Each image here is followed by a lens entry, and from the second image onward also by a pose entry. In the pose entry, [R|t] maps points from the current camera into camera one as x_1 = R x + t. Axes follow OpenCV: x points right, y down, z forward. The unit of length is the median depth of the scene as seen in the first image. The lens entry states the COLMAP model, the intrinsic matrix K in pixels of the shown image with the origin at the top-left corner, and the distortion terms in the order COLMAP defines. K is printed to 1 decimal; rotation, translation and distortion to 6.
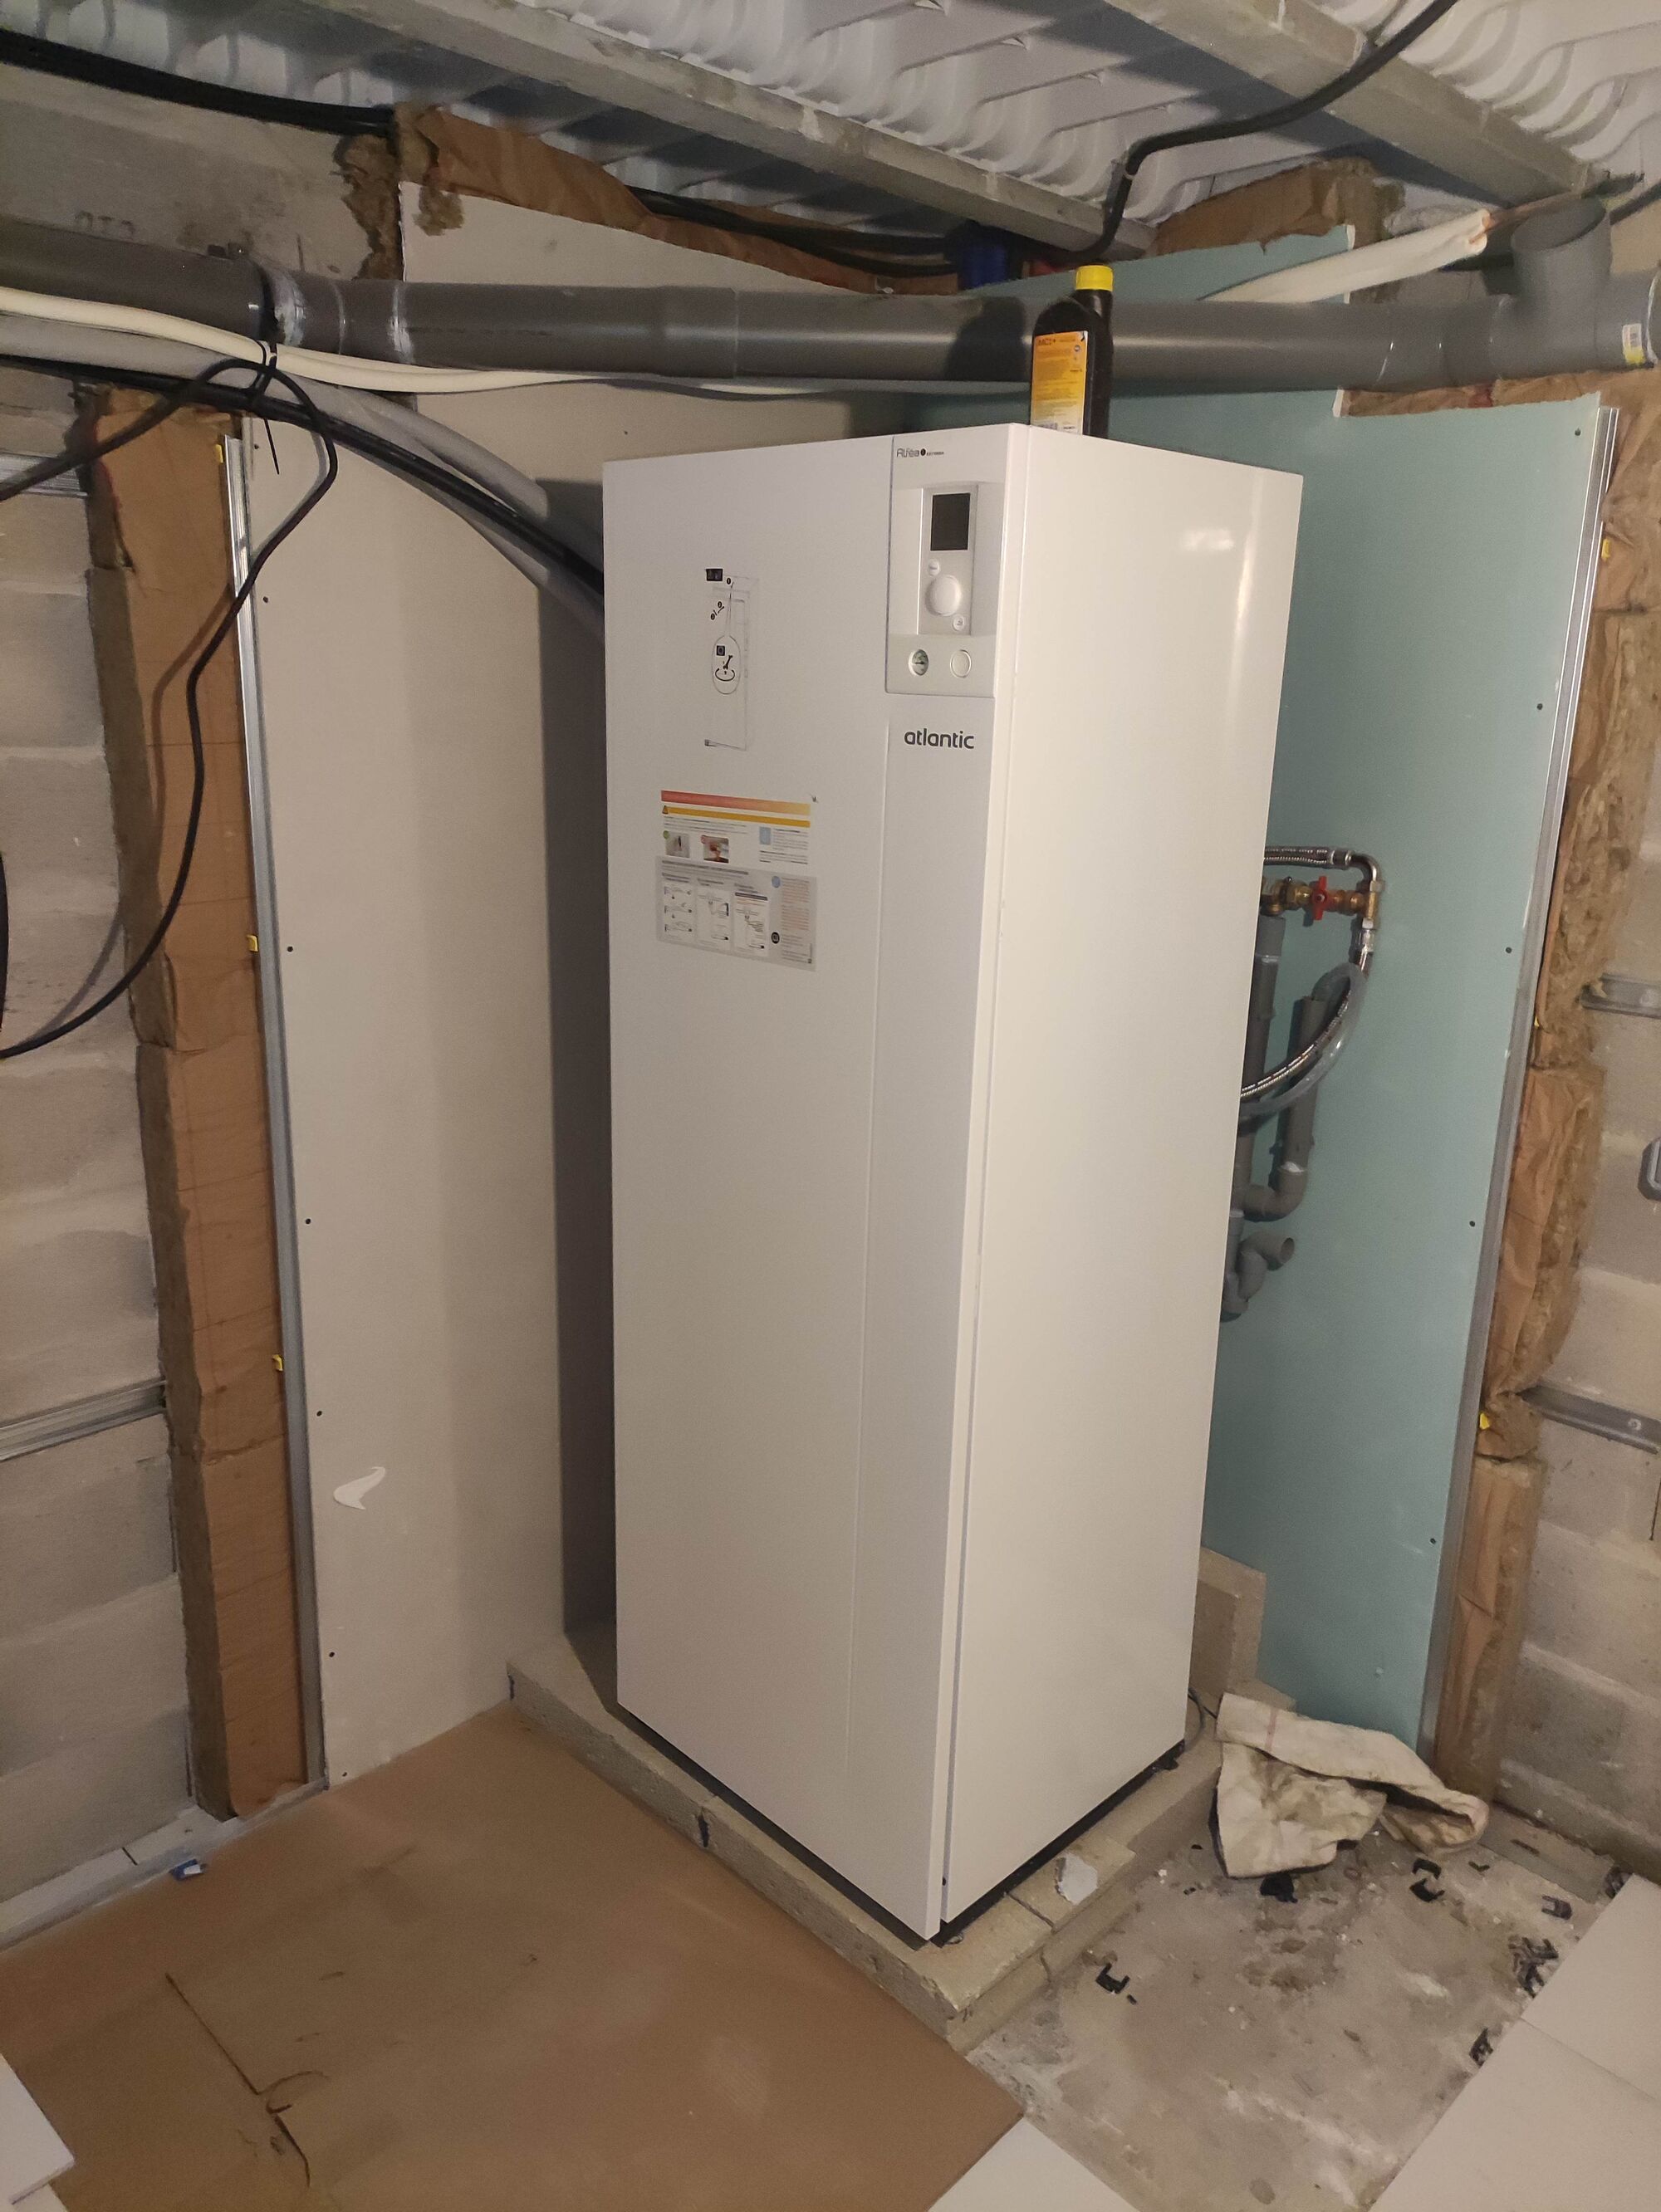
lens RADIAL K [[1636.5, 0, 827.4], [0, 1636.5, 1102.4], [0, 0, 1]] dist [0.039911, -0.034479]
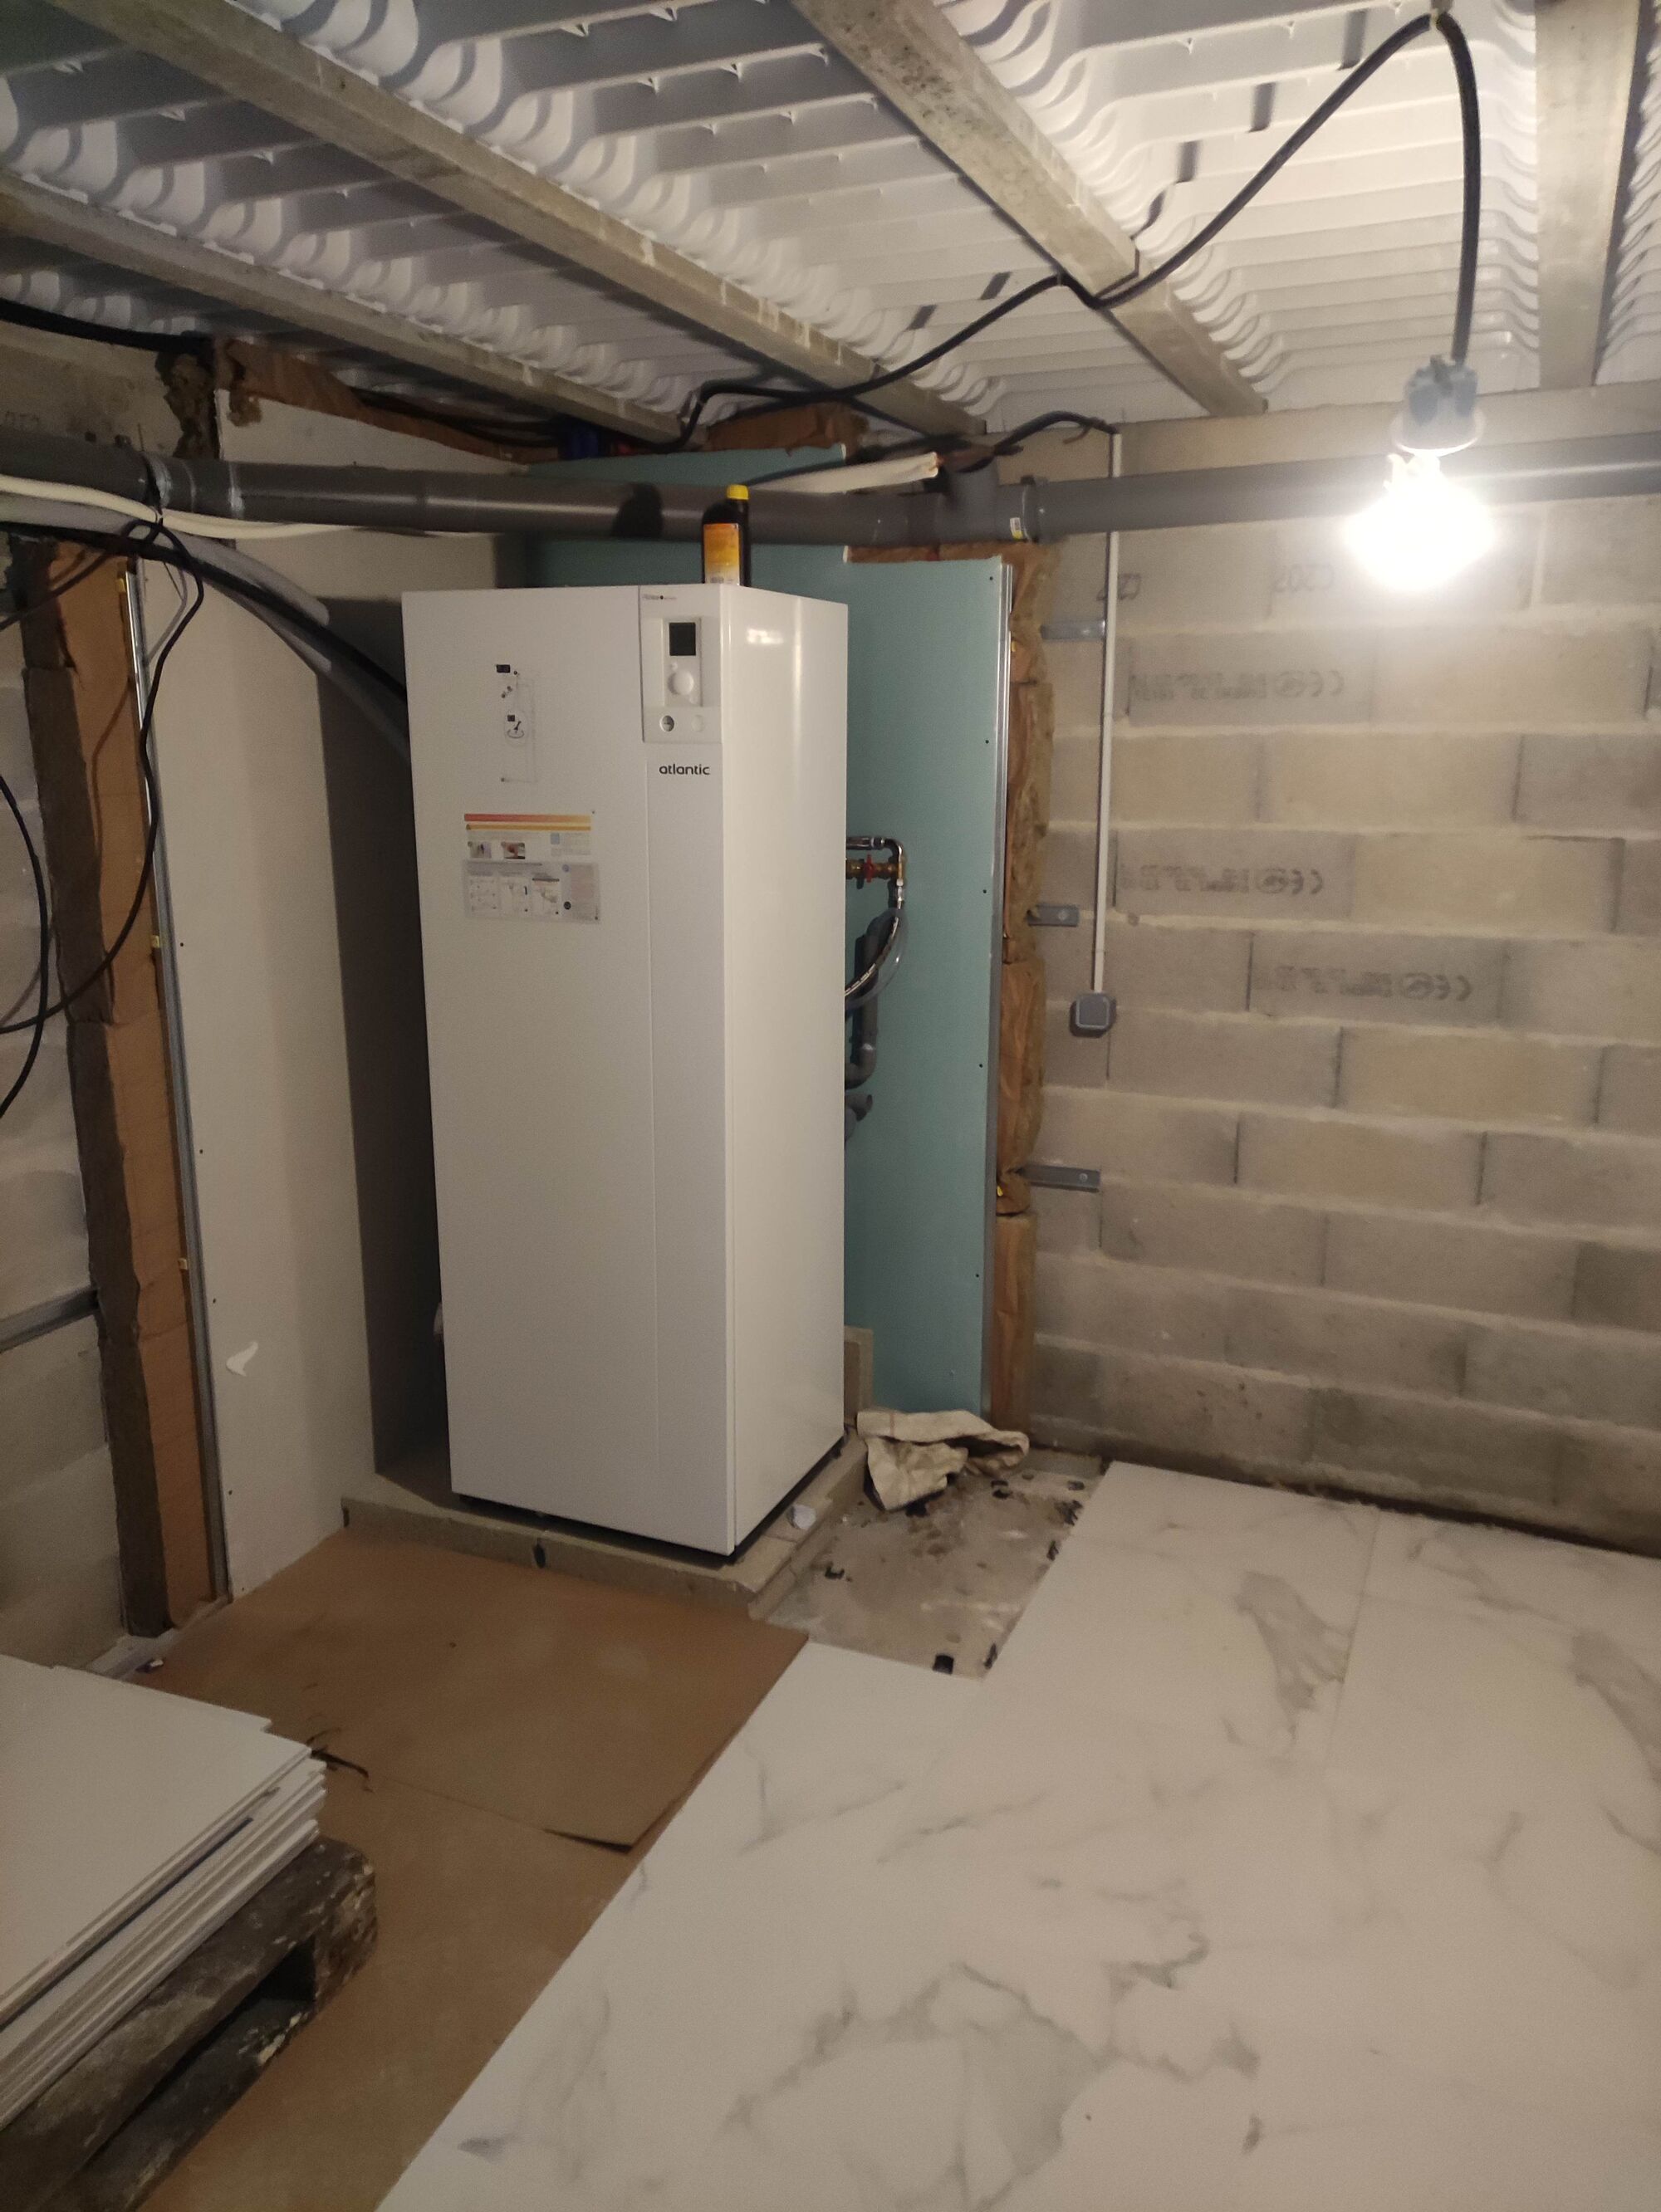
lens RADIAL K [[1636.5, 0, 828.1], [0, 1636.5, 1112.7], [0, 0, 1]] dist [0.039911, -0.034479]
pose [[0.924773, -0.111125, 0.363932, -0.342381], [0.119321, 0.992856, -0.000037, 0.106356], [-0.361328, 0.043459, 0.931425, -0.440688]]
